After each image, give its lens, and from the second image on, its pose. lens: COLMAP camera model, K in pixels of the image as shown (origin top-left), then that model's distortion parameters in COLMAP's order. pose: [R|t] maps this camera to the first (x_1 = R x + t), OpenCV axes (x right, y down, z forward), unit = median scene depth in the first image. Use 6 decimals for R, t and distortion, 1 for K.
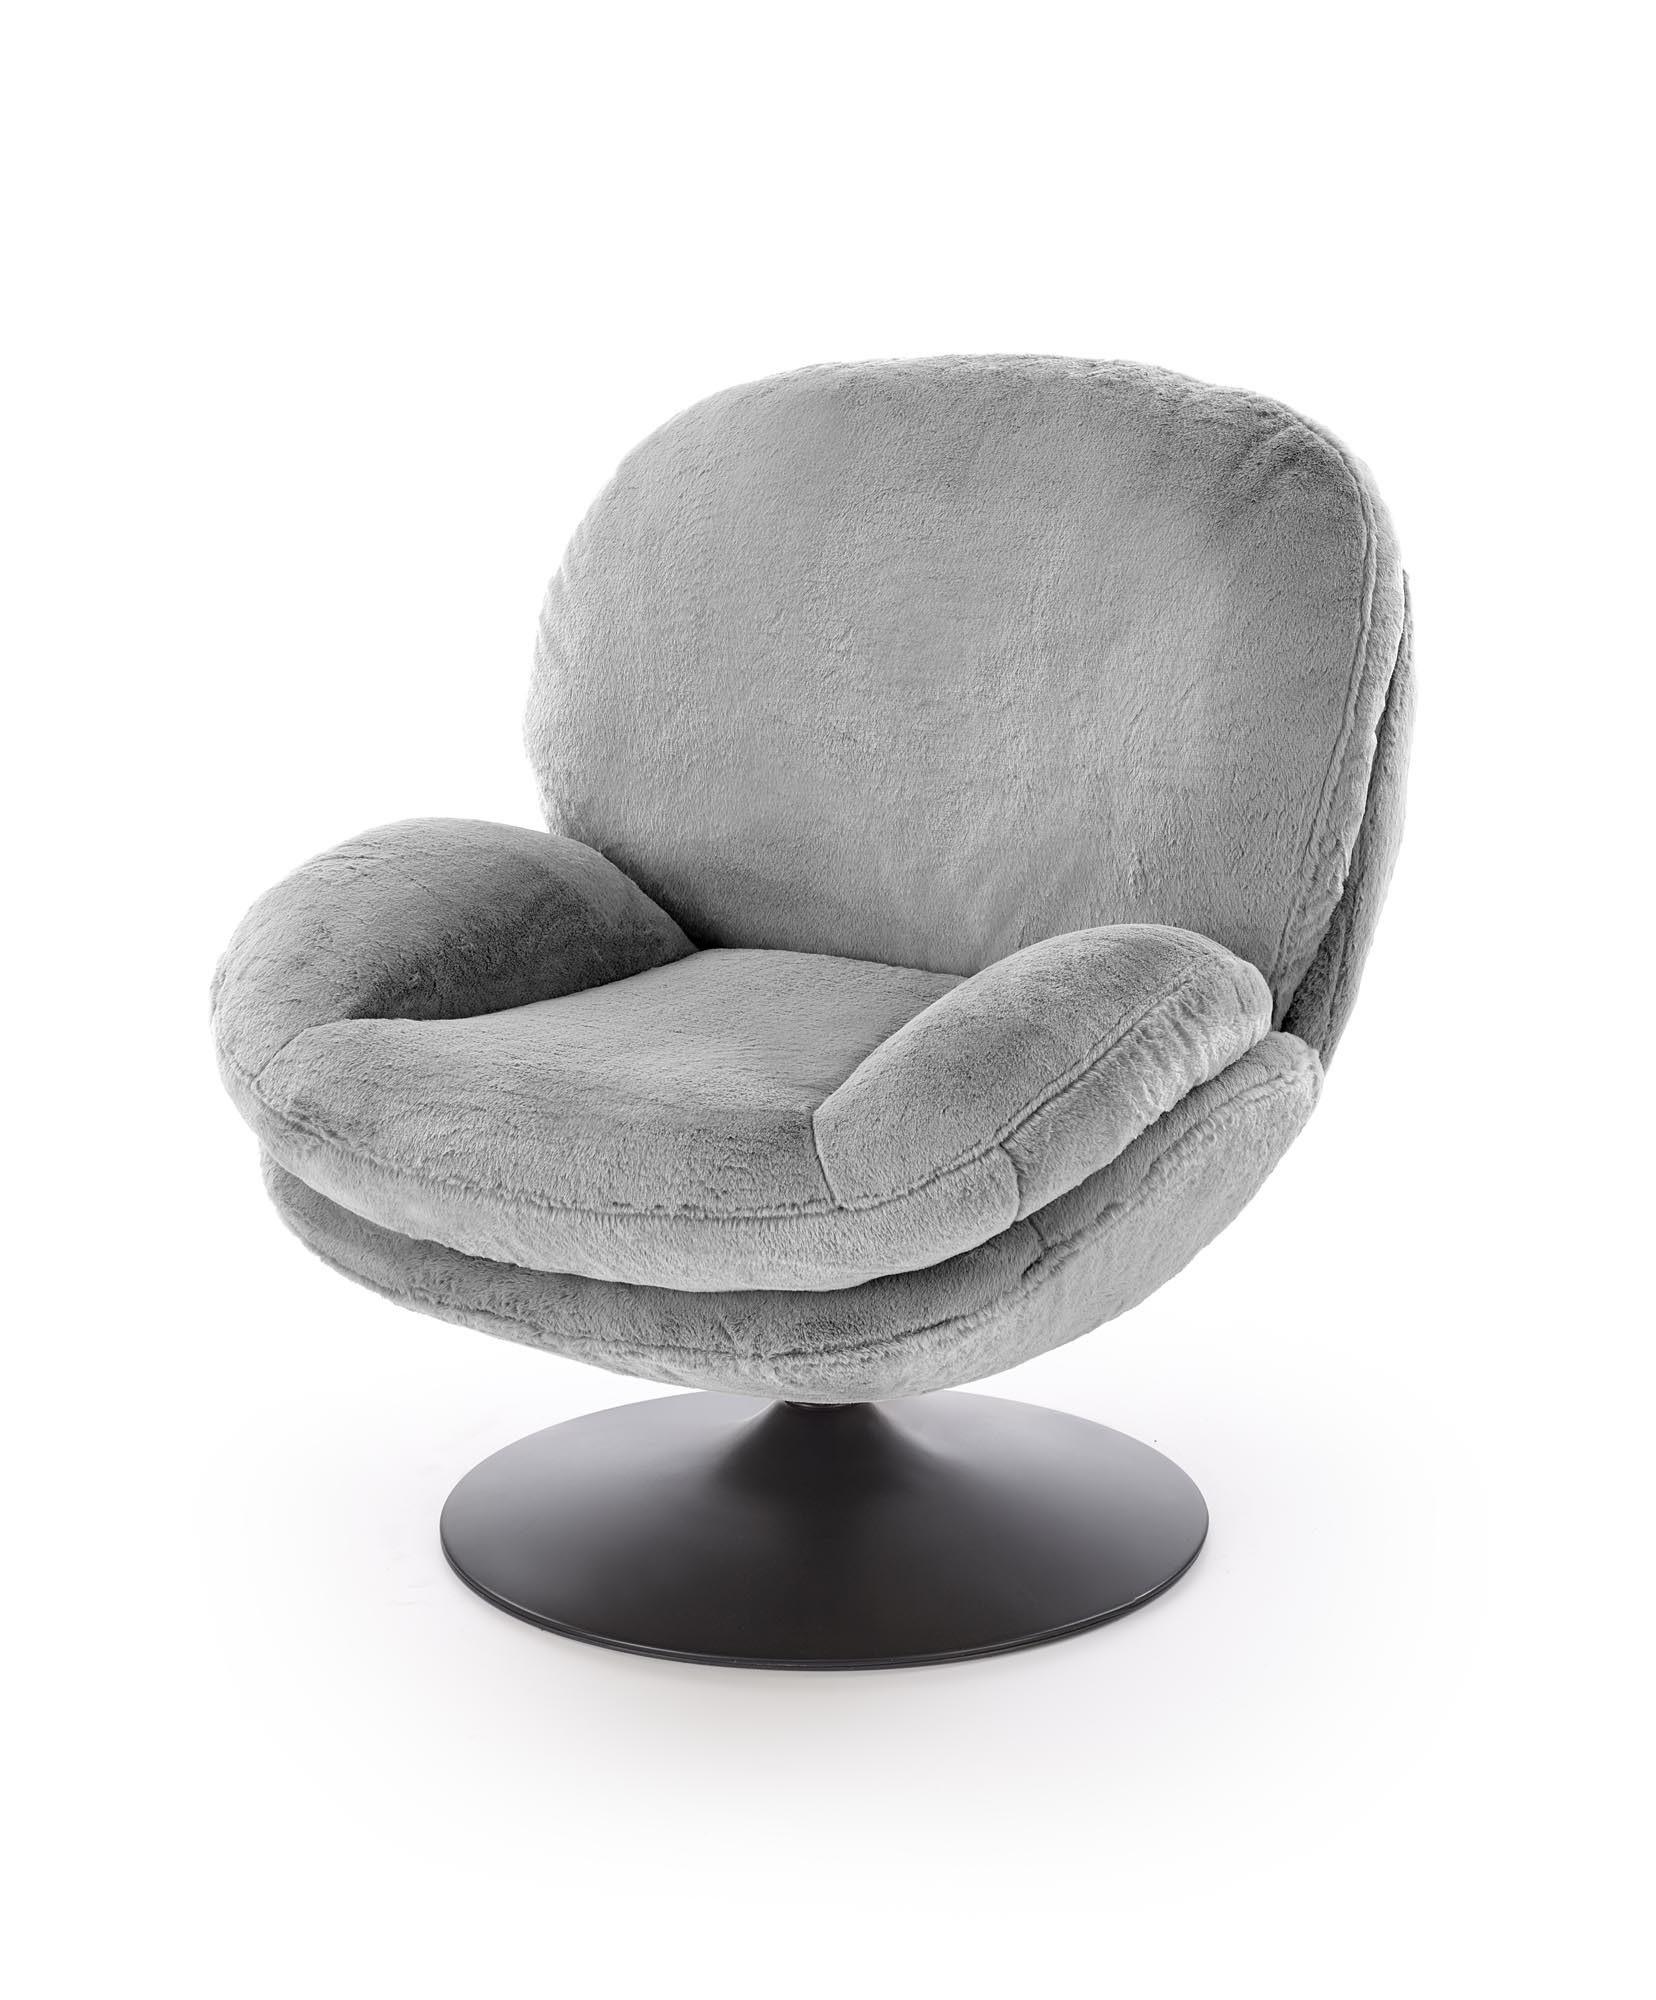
lens RADIAL K [[4630.8, 0, 828.0], [0, 4630.8, 1000.0], [0, 0, 1]] dist [0.368230, 0.002696]
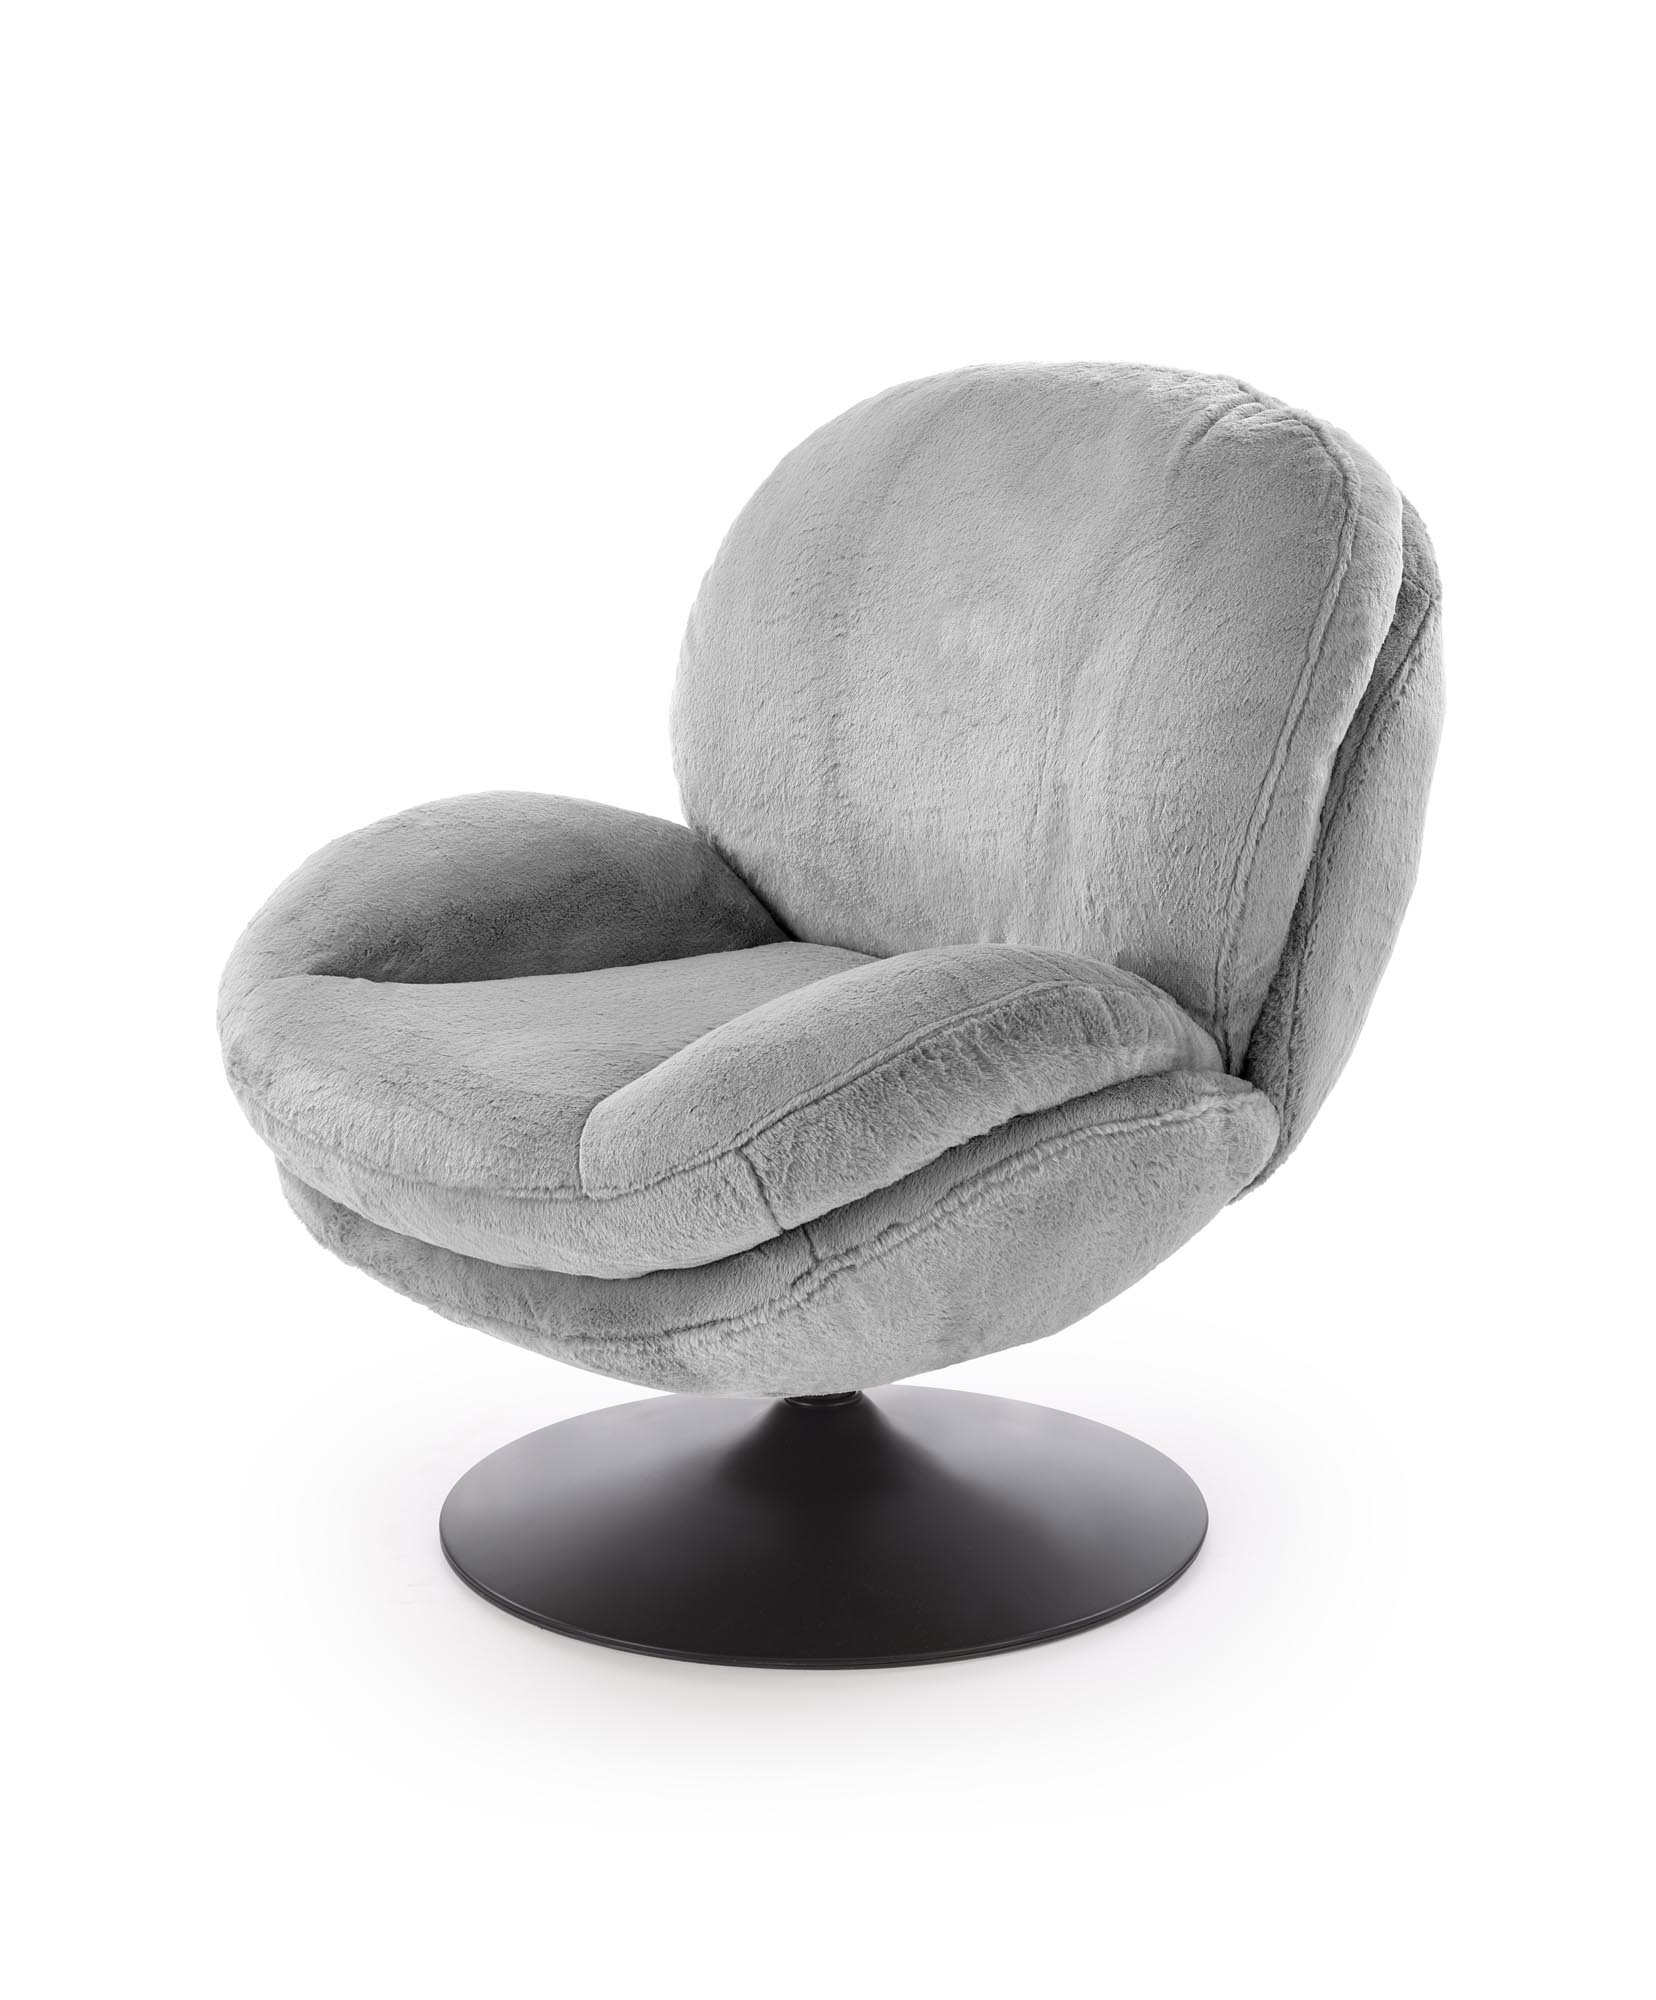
lens RADIAL K [[4630.8, 0, 828.0], [0, 4630.8, 1000.0], [0, 0, 1]] dist [0.368230, 0.002696]
pose [[0.937282, 0.087410, -0.337435, 0.378680], [-0.087242, 0.996064, 0.015693, -0.017628], [0.337479, 0.014730, 0.941218, 0.066515]]
